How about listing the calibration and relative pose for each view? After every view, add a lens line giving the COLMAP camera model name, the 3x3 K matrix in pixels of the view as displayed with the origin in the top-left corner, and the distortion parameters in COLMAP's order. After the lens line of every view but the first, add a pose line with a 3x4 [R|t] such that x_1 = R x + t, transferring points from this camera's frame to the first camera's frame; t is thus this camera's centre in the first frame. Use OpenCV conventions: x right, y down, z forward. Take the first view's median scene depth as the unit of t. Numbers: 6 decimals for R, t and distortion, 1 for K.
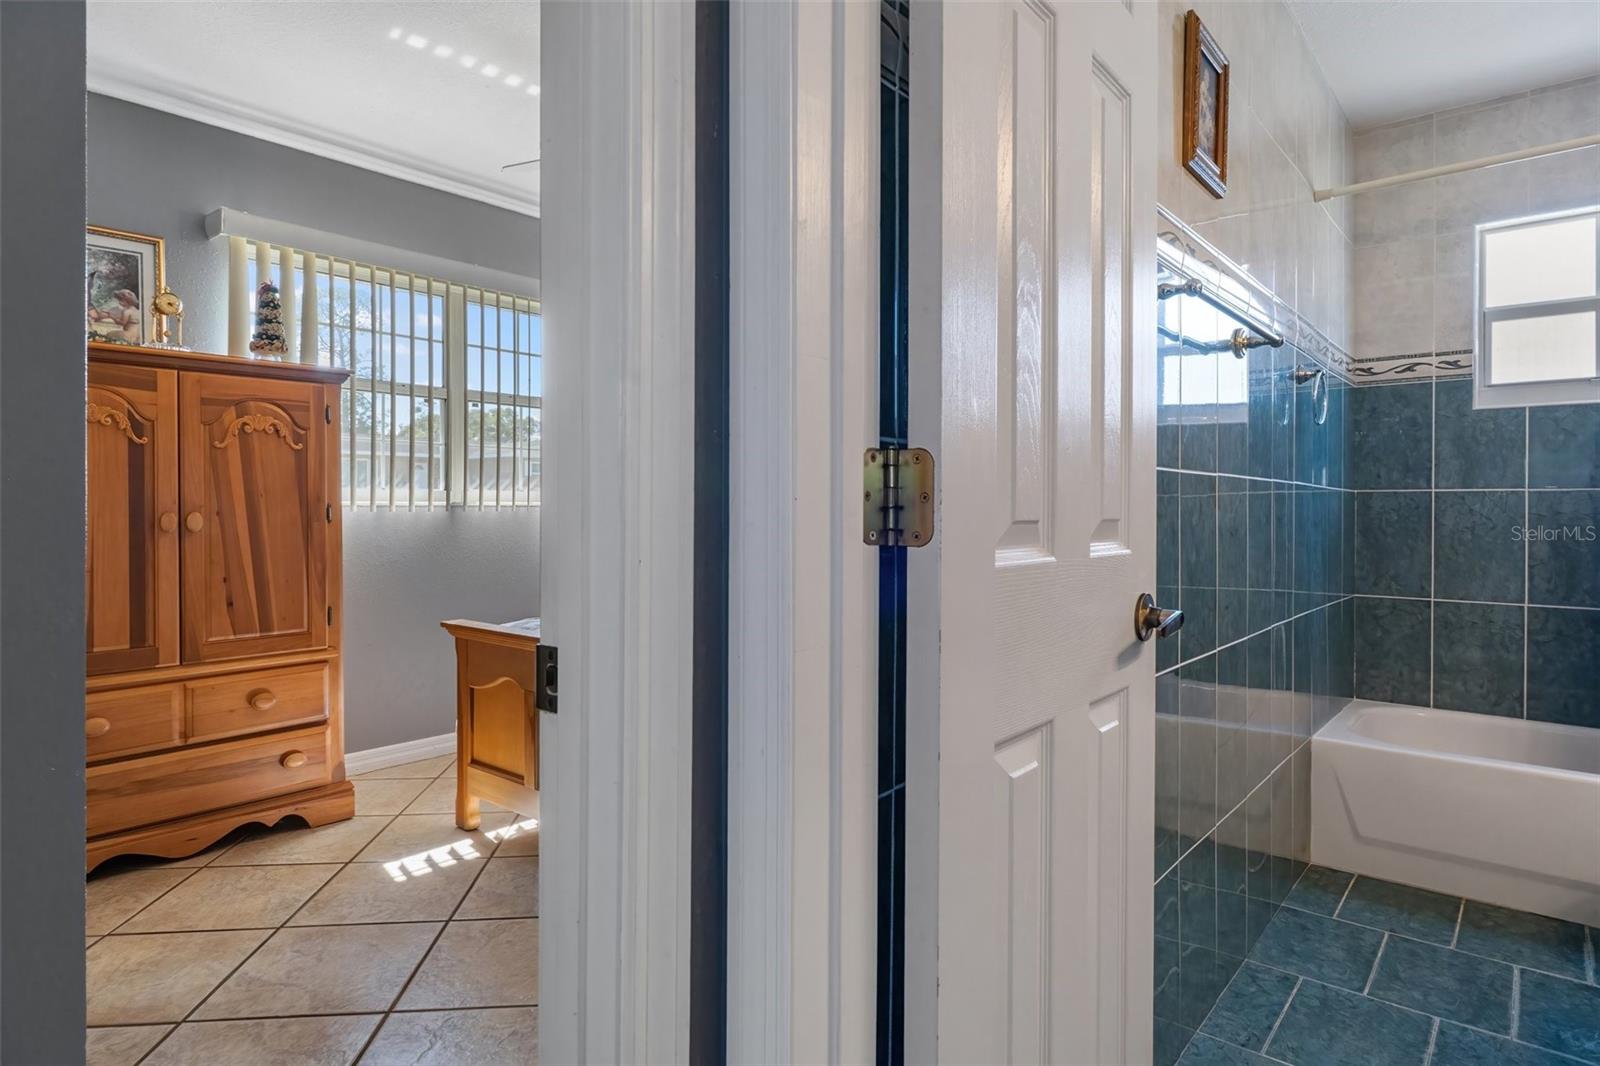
lens RADIAL K [[929.6, 0, 800.0], [0, 929.6, 533.0], [0, 0, 1]] dist [-0.000846, 0.000860]
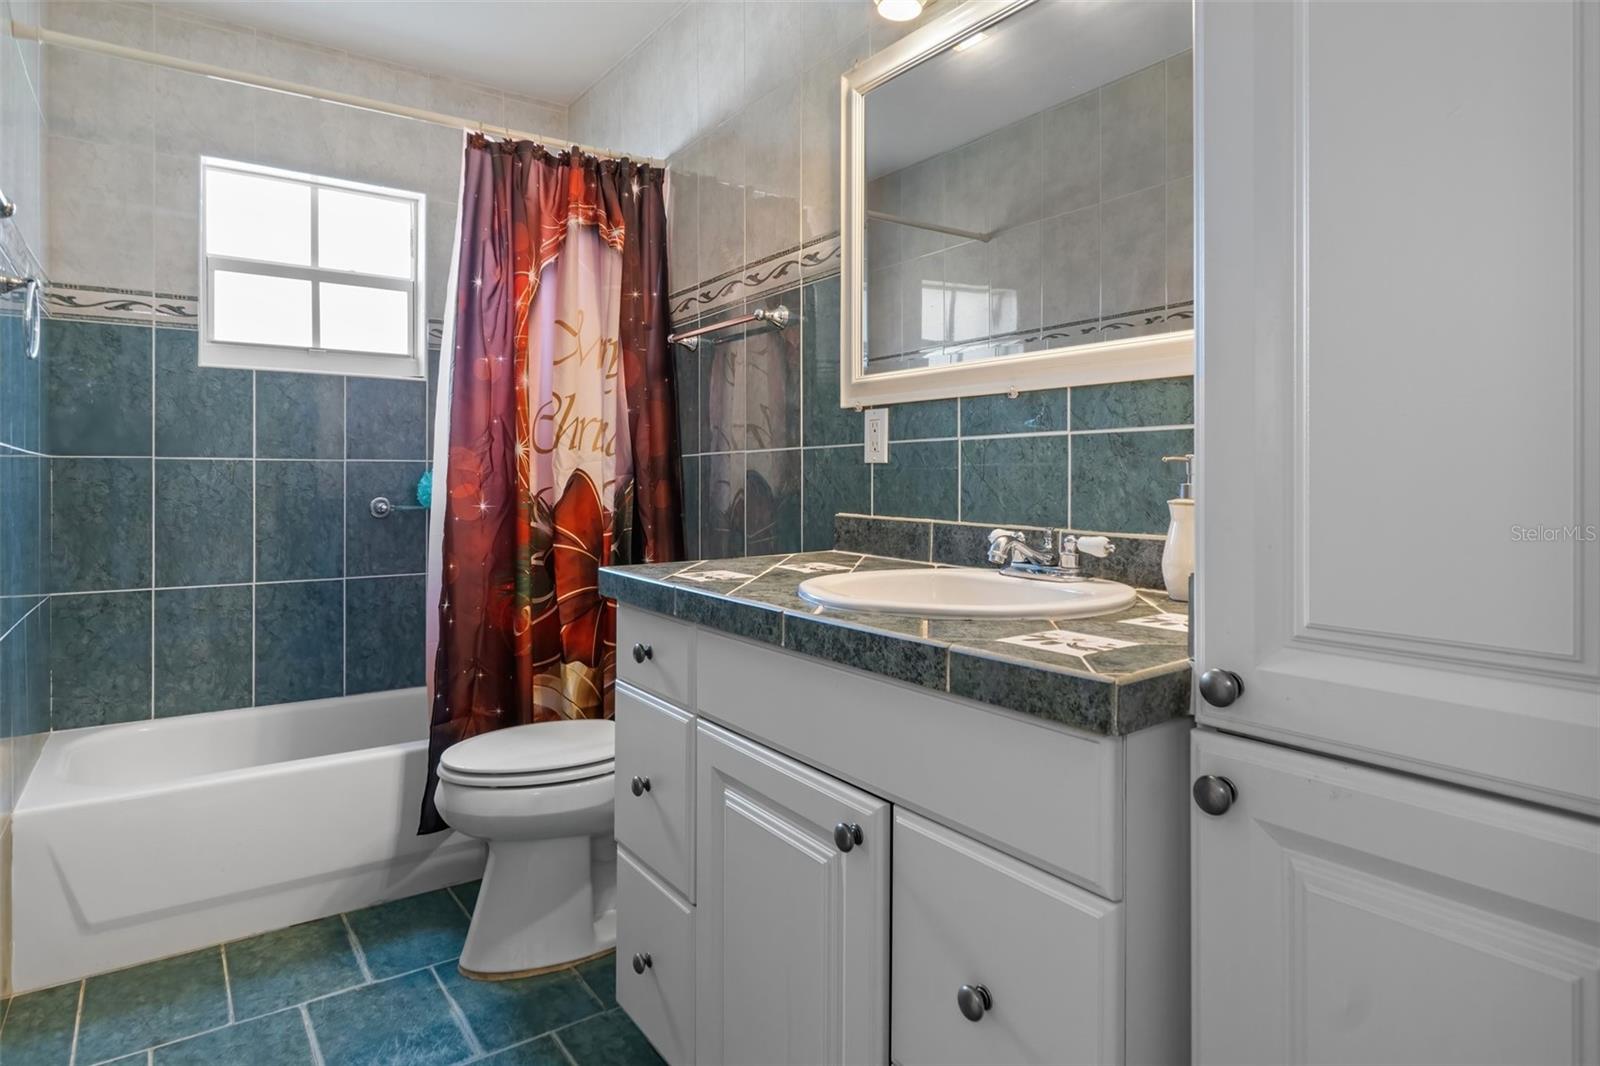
lens RADIAL K [[878.0, 0, 744.1], [0, 878.0, 475.7], [0, 0, 1]] dist [-0.001392, -0.000109]
pose [[0.271735, 0.000717, 0.962372, 0.071183], [0.023386, 0.999700, -0.007348, -0.012170], [-0.962088, 0.024503, 0.271637, 0.287519]]
